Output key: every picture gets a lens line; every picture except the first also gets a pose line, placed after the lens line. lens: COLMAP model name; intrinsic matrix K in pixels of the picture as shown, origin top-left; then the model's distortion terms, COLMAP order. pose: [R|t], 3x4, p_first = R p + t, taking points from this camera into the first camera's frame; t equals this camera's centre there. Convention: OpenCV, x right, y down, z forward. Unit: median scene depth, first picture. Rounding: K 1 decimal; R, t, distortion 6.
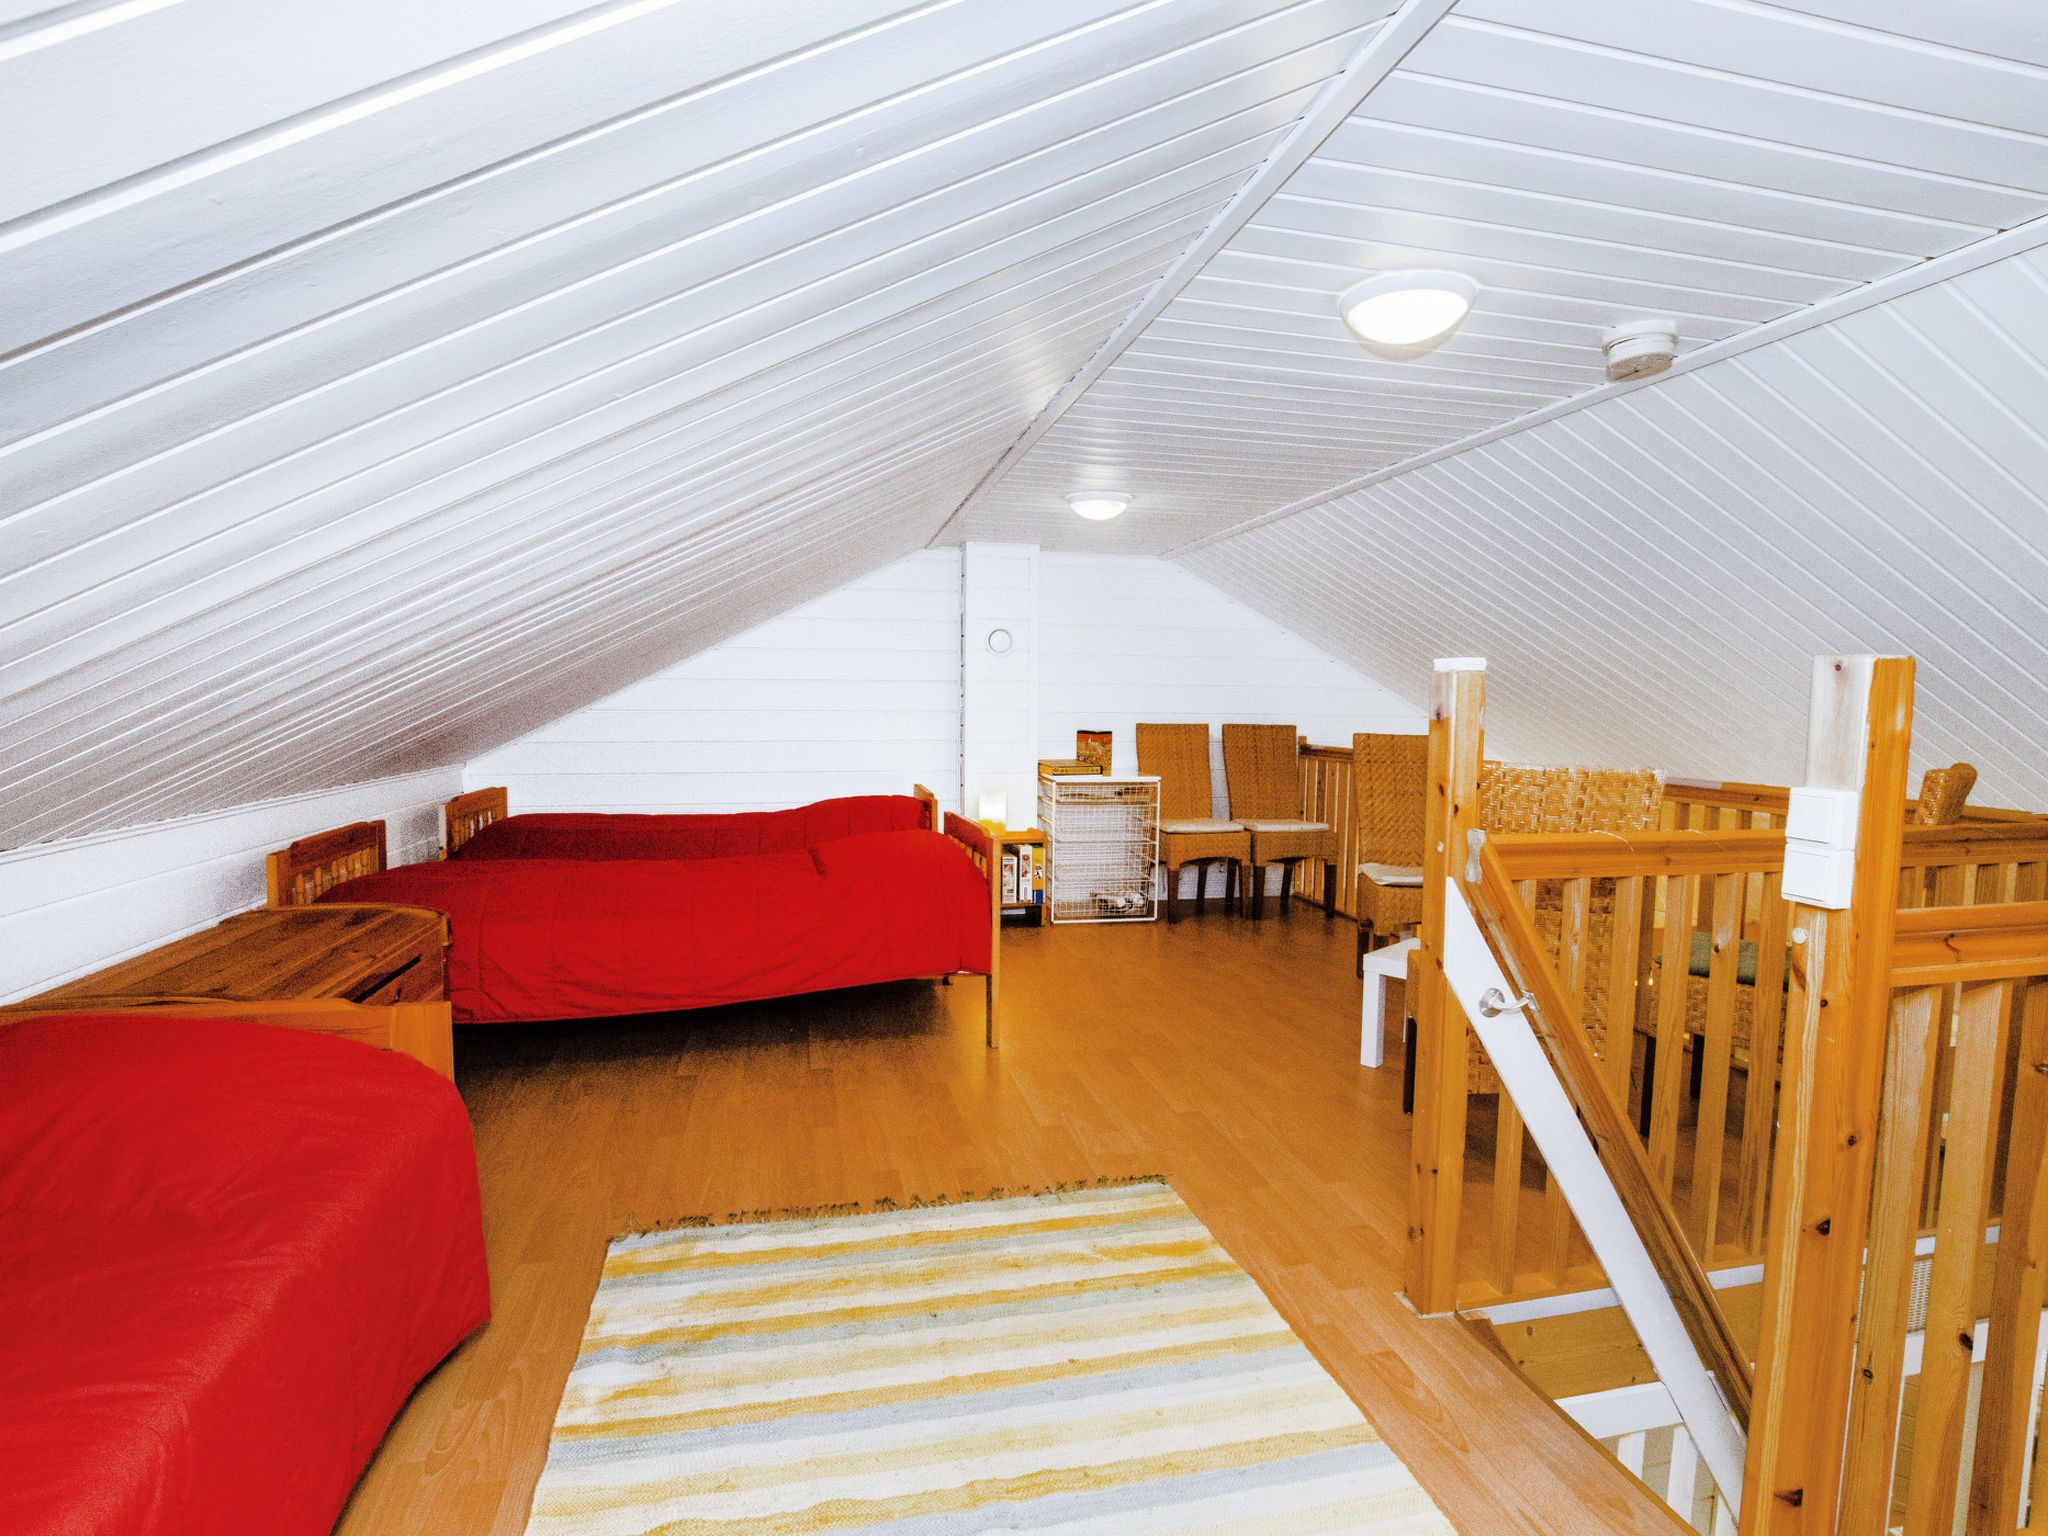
lens RADIAL K [[1051.2, 0, 1022.6], [0, 1051.2, 747.6], [0, 0, 1]] dist [-0.002768, 0.008468]
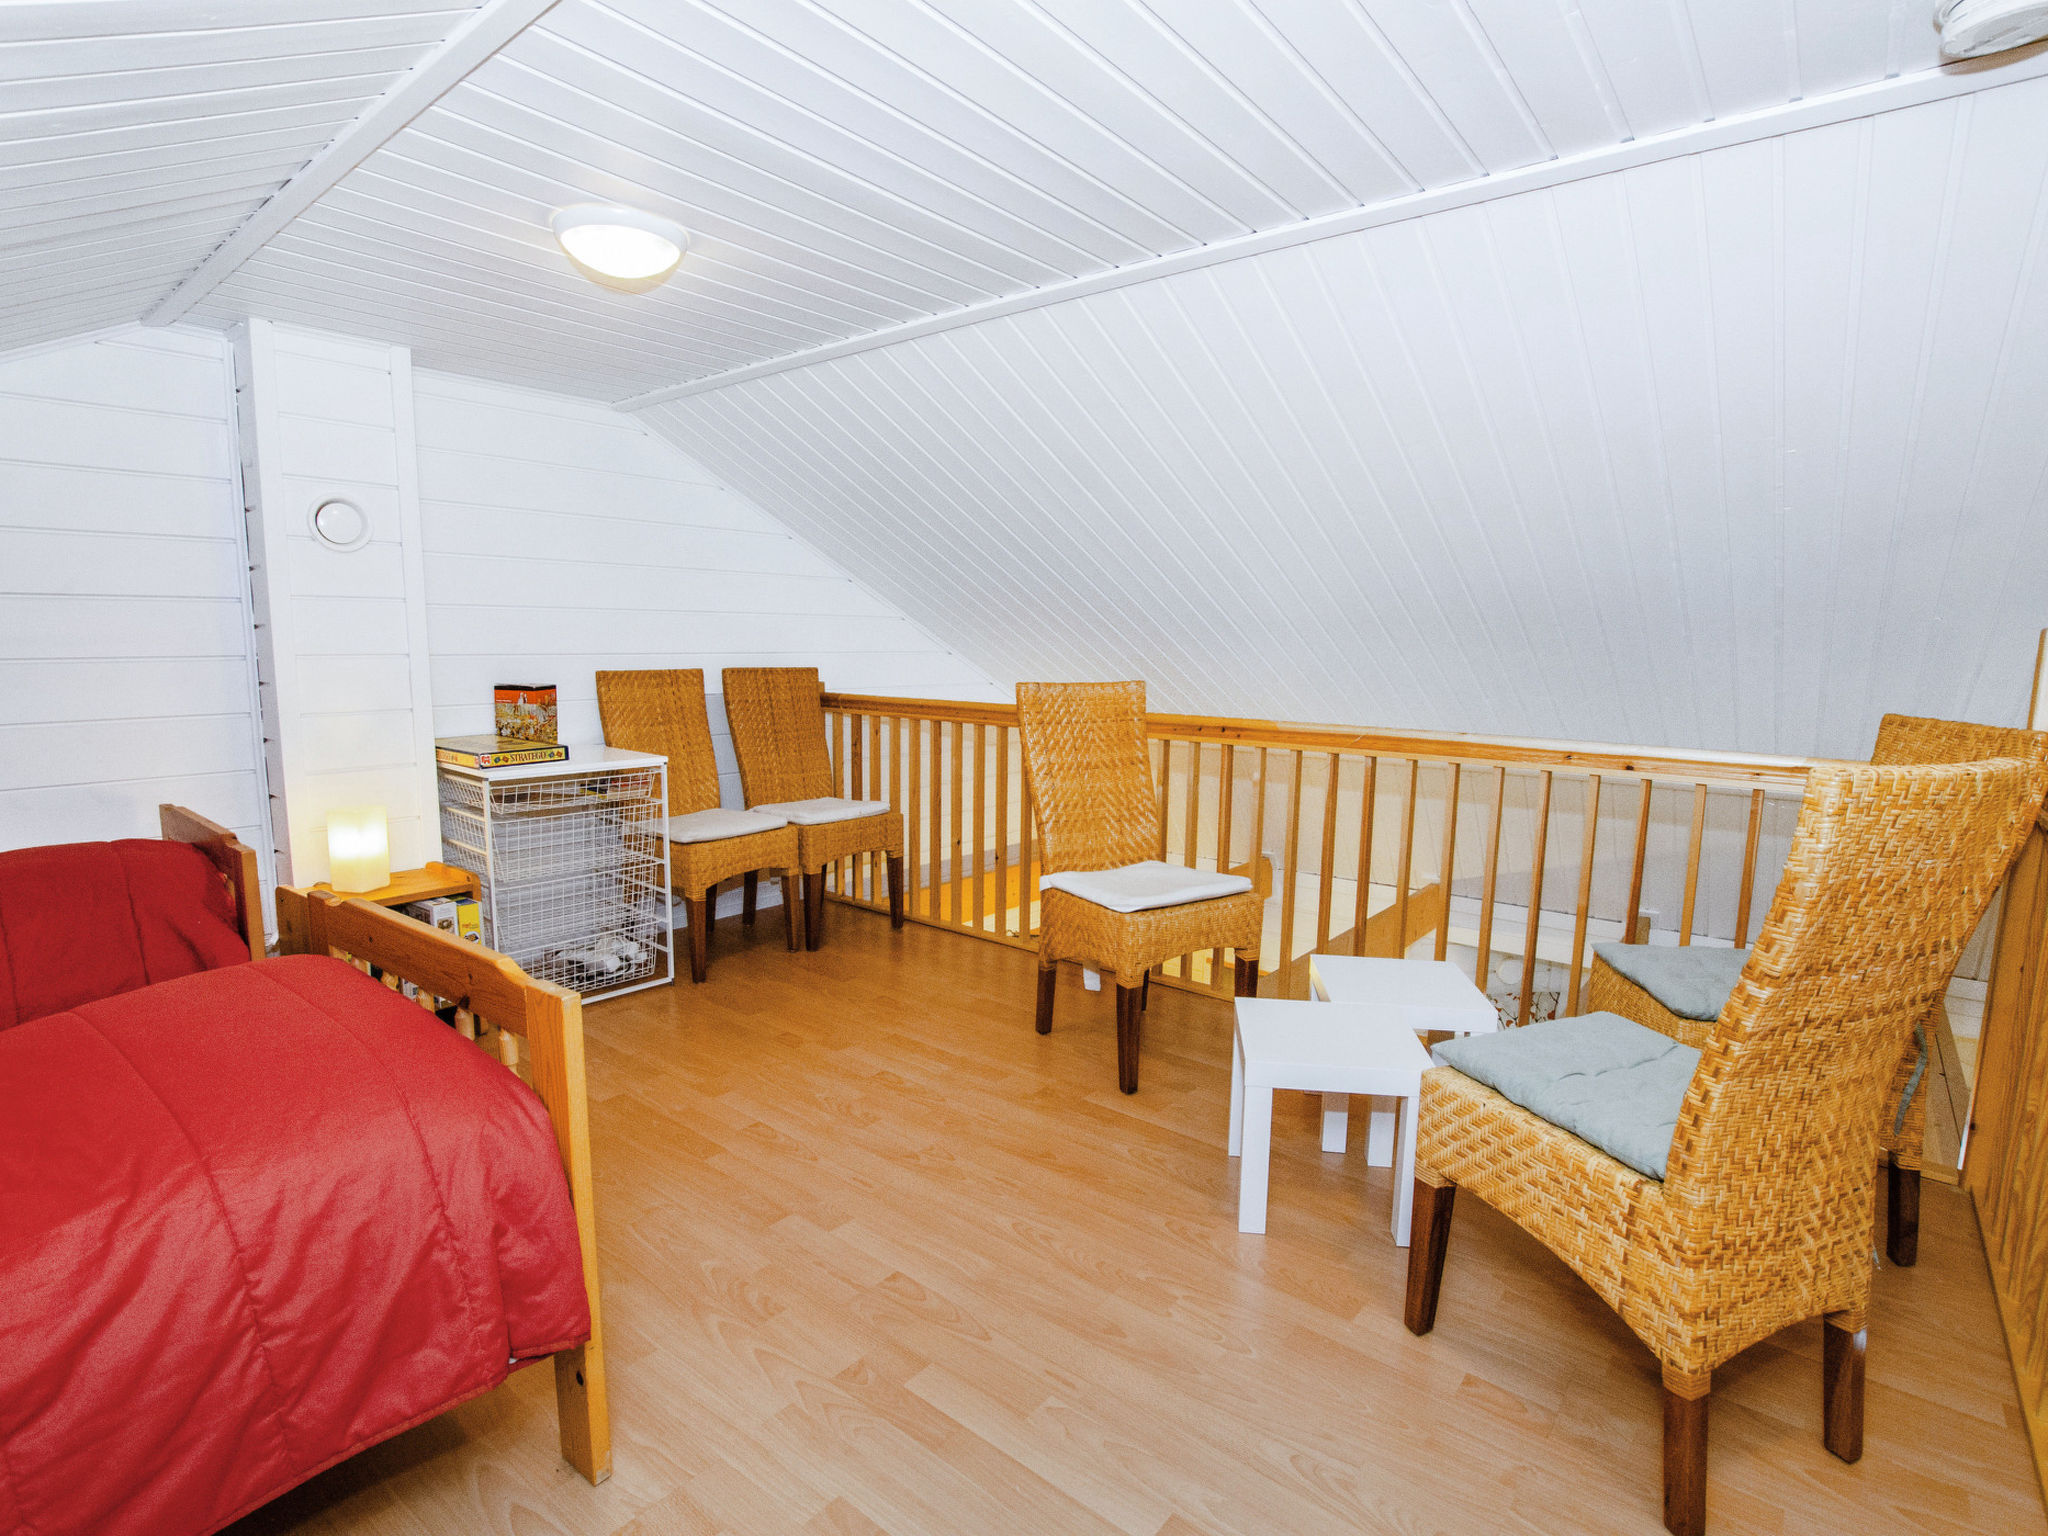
lens RADIAL K [[1051.2, 0, 1022.6], [0, 1051.2, 747.6], [0, 0, 1]] dist [-0.002768, 0.008468]
pose [[0.787815, -0.070556, 0.611857, -0.083906], [0.027603, 0.996463, 0.079364, -0.021382], [-0.615293, -0.045635, 0.786977, 0.363988]]
